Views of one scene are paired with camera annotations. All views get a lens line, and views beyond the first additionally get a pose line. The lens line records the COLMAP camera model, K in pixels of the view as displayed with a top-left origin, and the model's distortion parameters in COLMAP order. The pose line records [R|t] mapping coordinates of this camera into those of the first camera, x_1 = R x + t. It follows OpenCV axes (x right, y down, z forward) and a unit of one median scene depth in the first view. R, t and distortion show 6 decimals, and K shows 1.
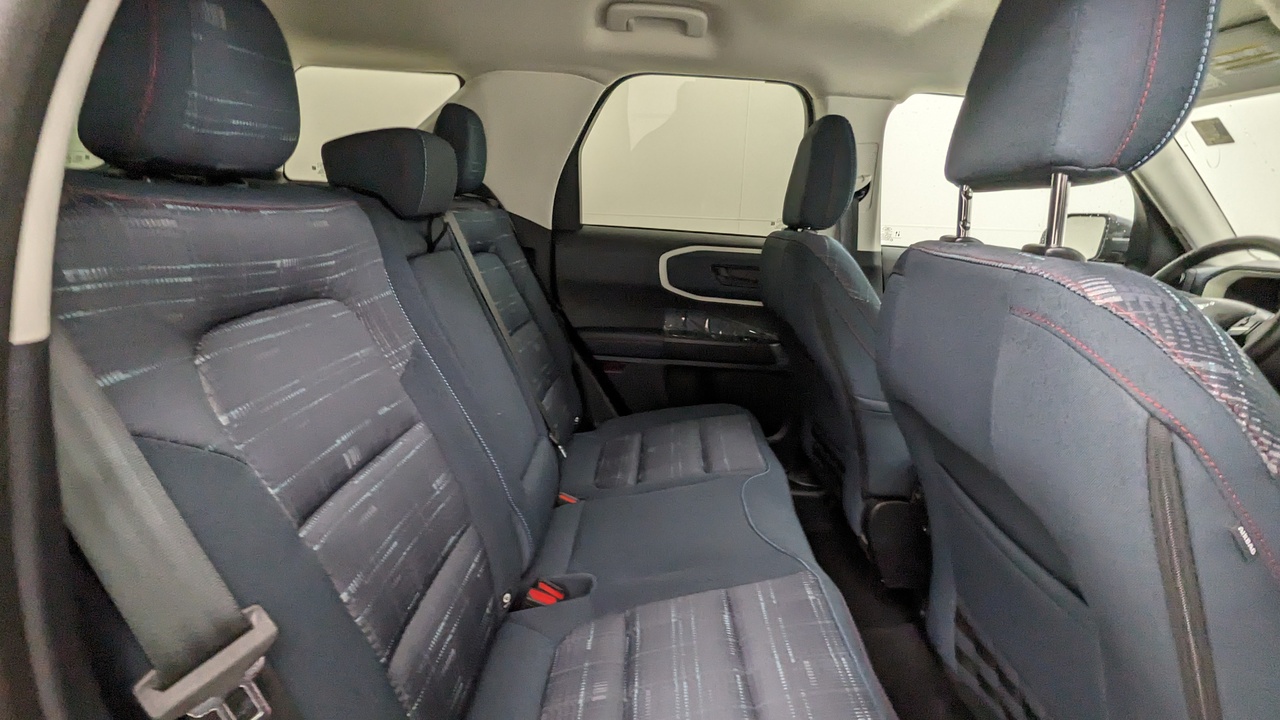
lens RADIAL K [[620.9, 0, 634.6], [0, 620.9, 364.2], [0, 0, 1]] dist [0.002497, -0.000168]
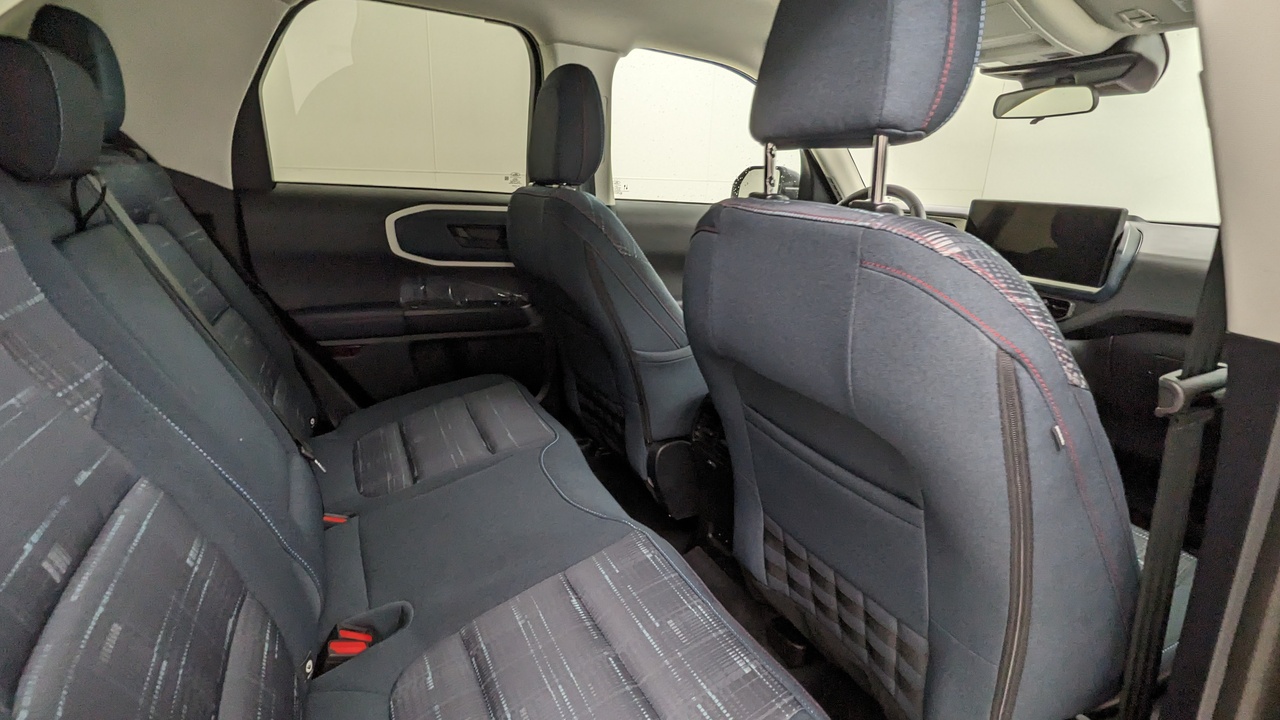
lens RADIAL K [[620.9, 0, 639.7], [0, 620.9, 364.9], [0, 0, 1]] dist [0.002497, -0.000168]
pose [[0.878632, -0.148477, 0.453829, -0.135004], [0.114576, 0.988217, 0.101486, -0.035830], [-0.463550, -0.037171, 0.885291, 0.113516]]
